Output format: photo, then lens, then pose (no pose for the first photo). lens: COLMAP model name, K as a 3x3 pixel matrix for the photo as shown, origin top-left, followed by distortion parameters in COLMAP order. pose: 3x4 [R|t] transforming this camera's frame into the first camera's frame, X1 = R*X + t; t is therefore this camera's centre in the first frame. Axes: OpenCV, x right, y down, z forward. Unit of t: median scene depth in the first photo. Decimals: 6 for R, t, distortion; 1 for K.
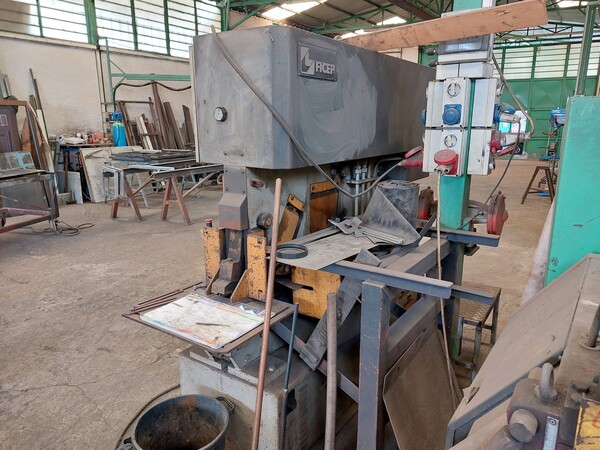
lens RADIAL K [[433.8, 0, 300.0], [0, 433.8, 225.0], [0, 0, 1]] dist [0.006701, 0.001147]
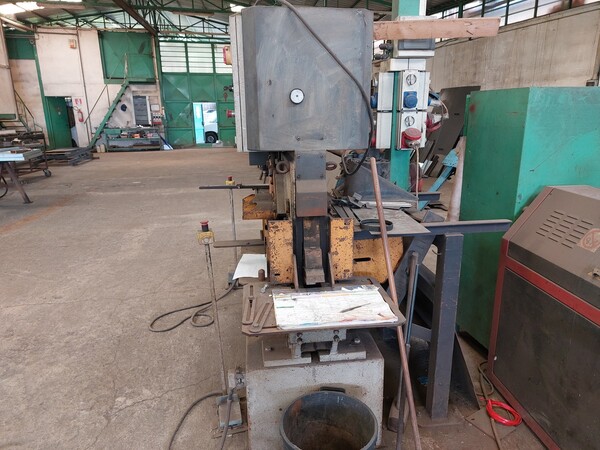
lens RADIAL K [[439.2, 0, 301.1], [0, 439.2, 236.7], [0, 0, 1]] dist [0.006868, 0.001573]
pose [[0.746206, -0.189090, 0.638296, -0.786956], [0.165321, 0.981412, 0.097465, -0.044270], [-0.644861, 0.032795, 0.763596, 0.258132]]
